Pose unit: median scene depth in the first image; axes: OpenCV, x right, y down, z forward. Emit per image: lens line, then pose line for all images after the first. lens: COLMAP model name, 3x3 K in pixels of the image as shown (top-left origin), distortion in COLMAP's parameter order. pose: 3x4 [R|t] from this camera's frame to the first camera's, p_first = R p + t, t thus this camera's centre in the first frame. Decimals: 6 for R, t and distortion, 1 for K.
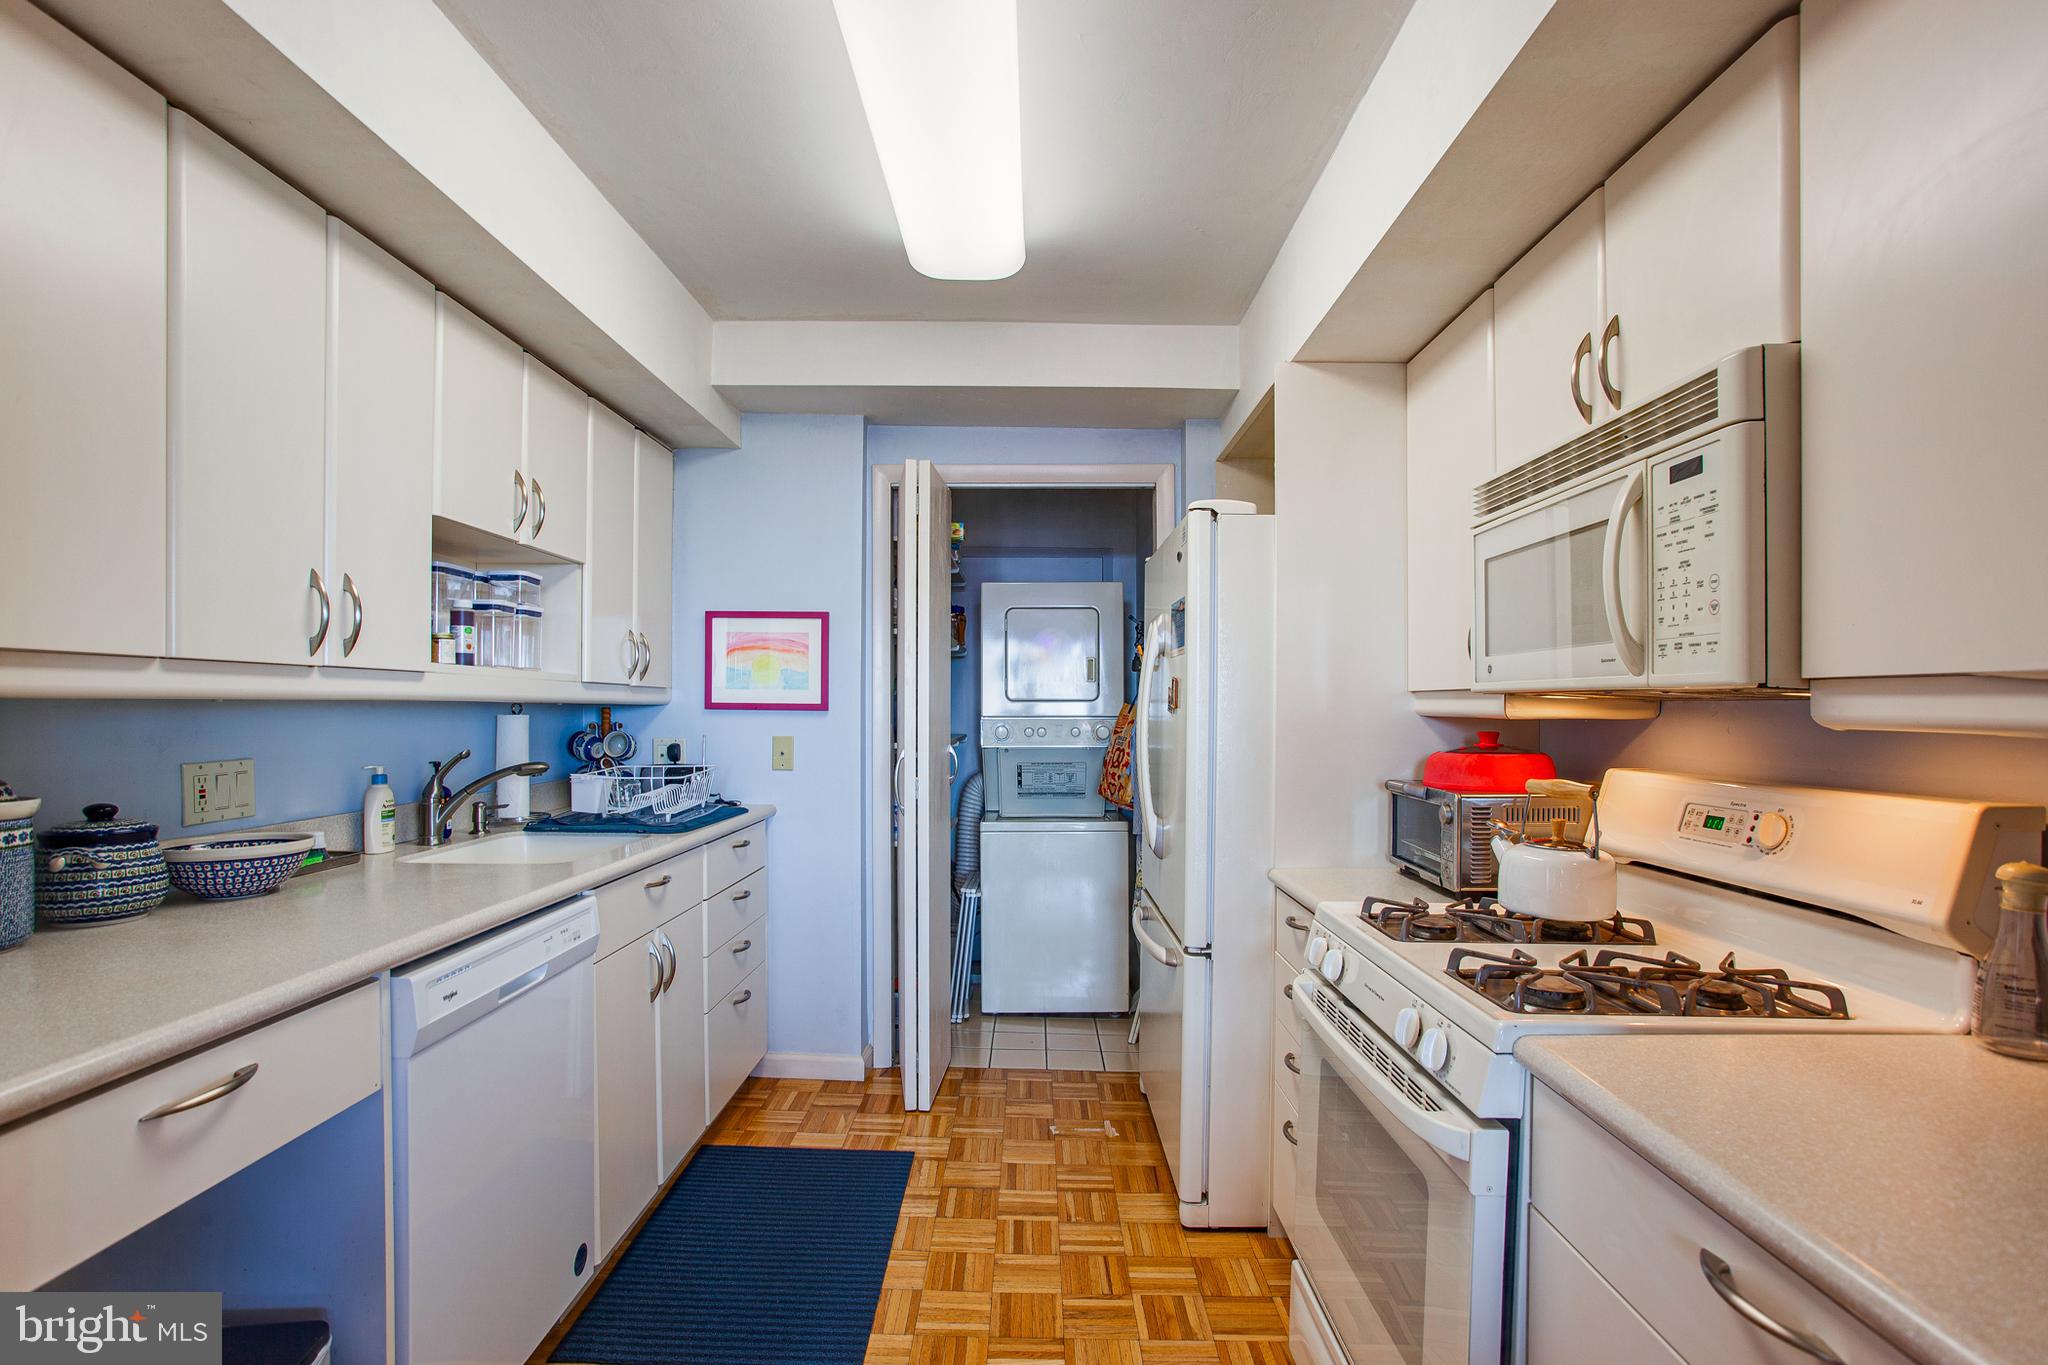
lens RADIAL K [[995.6, 0, 1029.2], [0, 995.6, 698.8], [0, 0, 1]] dist [-0.092675, 0.055523]
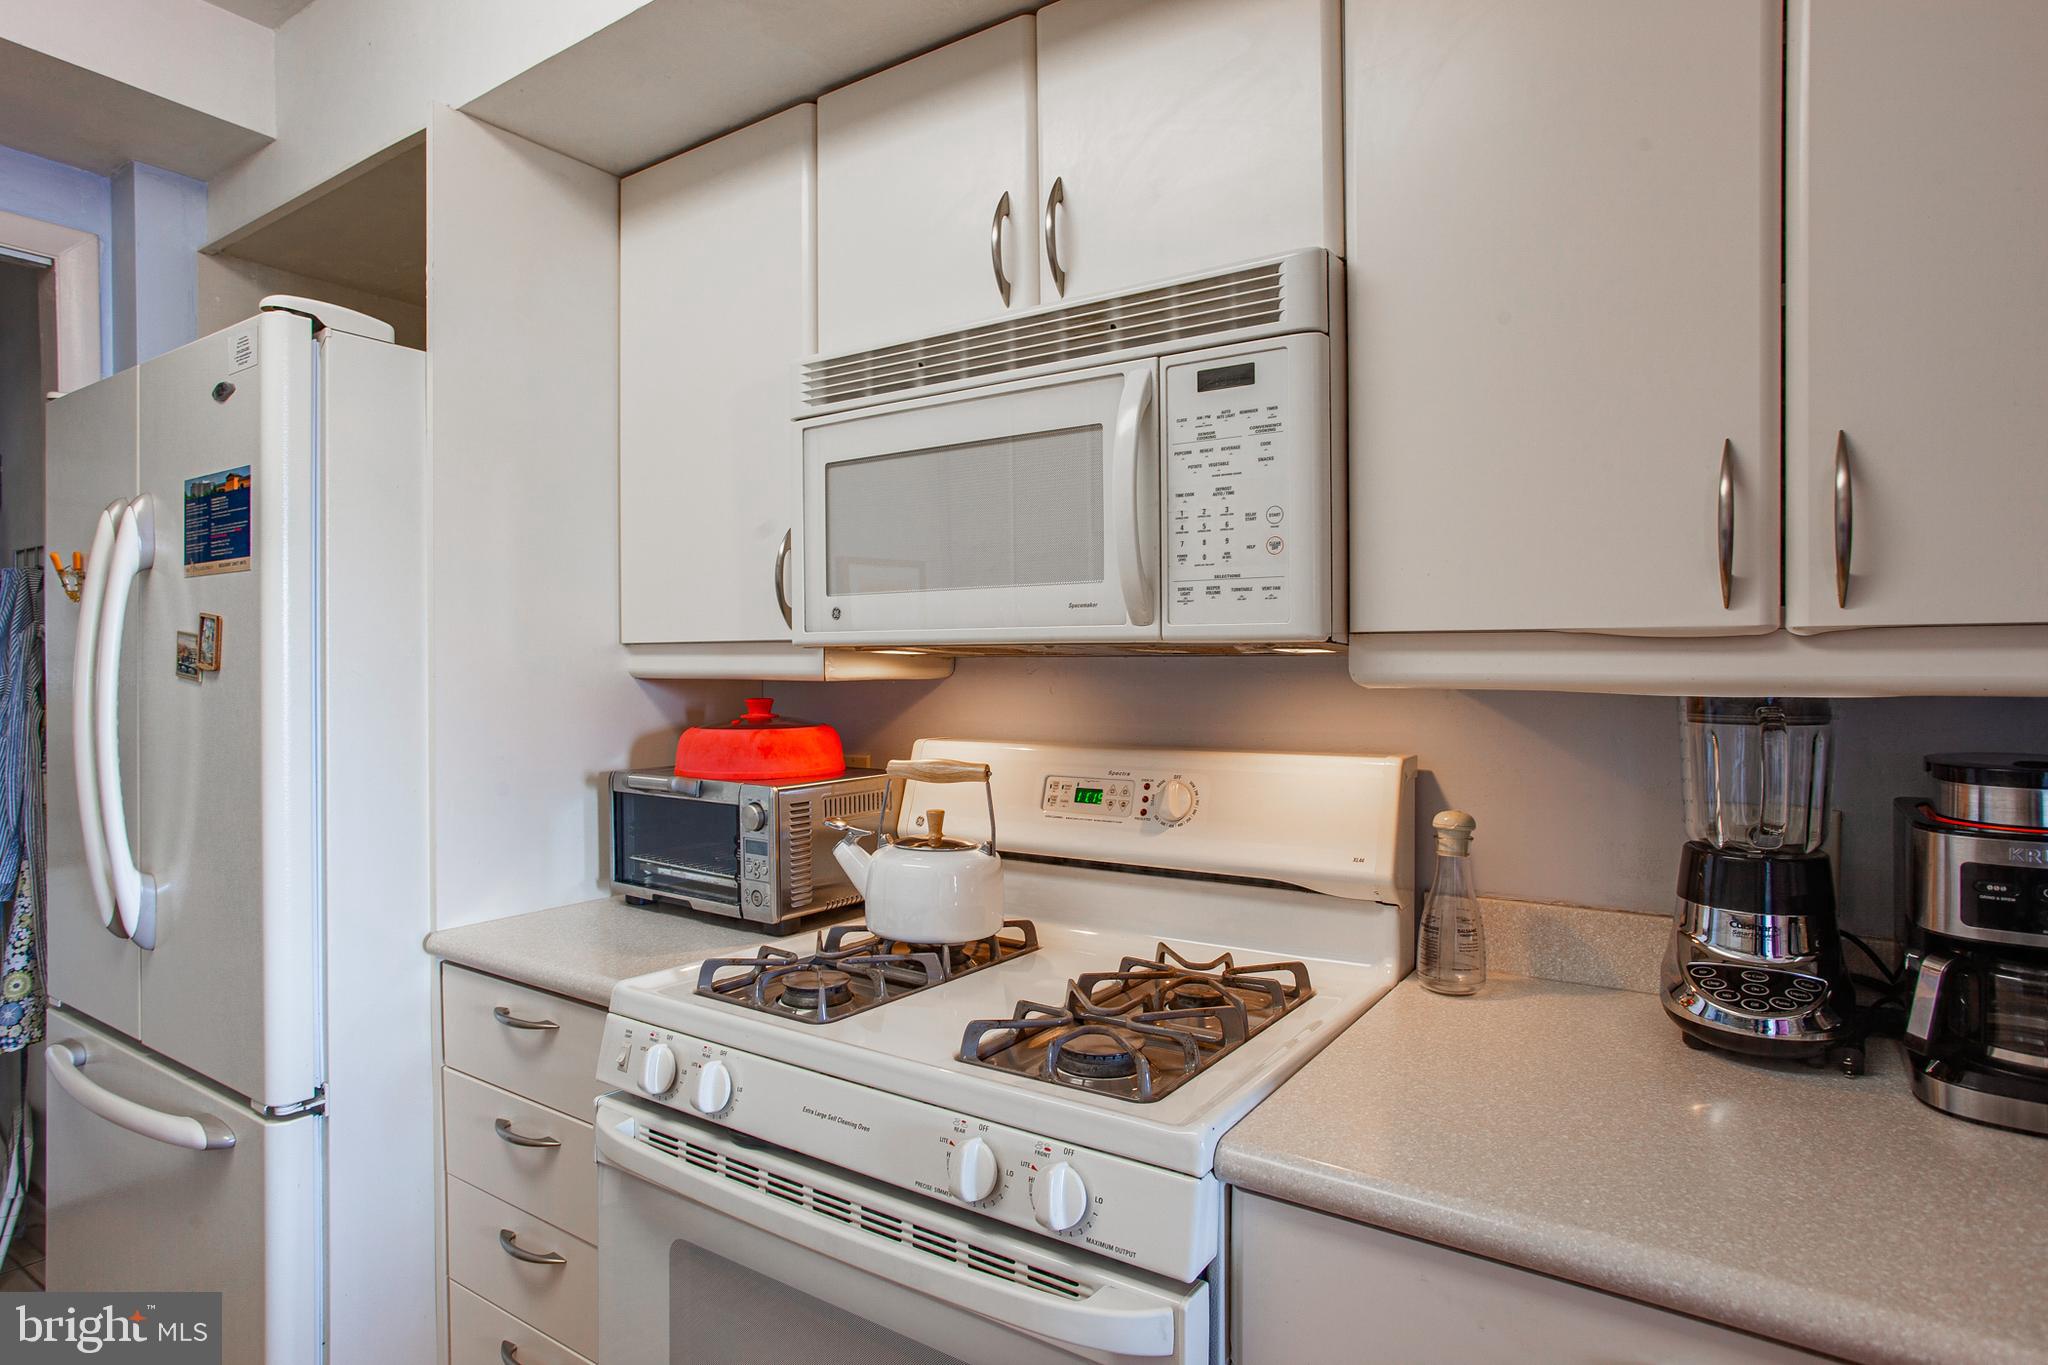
lens RADIAL K [[1101.1, 0, 1027.6], [0, 1101.1, 663.6], [0, 0, 1]] dist [-0.064886, 0.053493]
pose [[0.558279, -0.002458, 0.829650, -0.163698], [-0.003446, 0.999980, 0.005282, 0.002942], [-0.829646, -0.005808, 0.558260, 0.521805]]
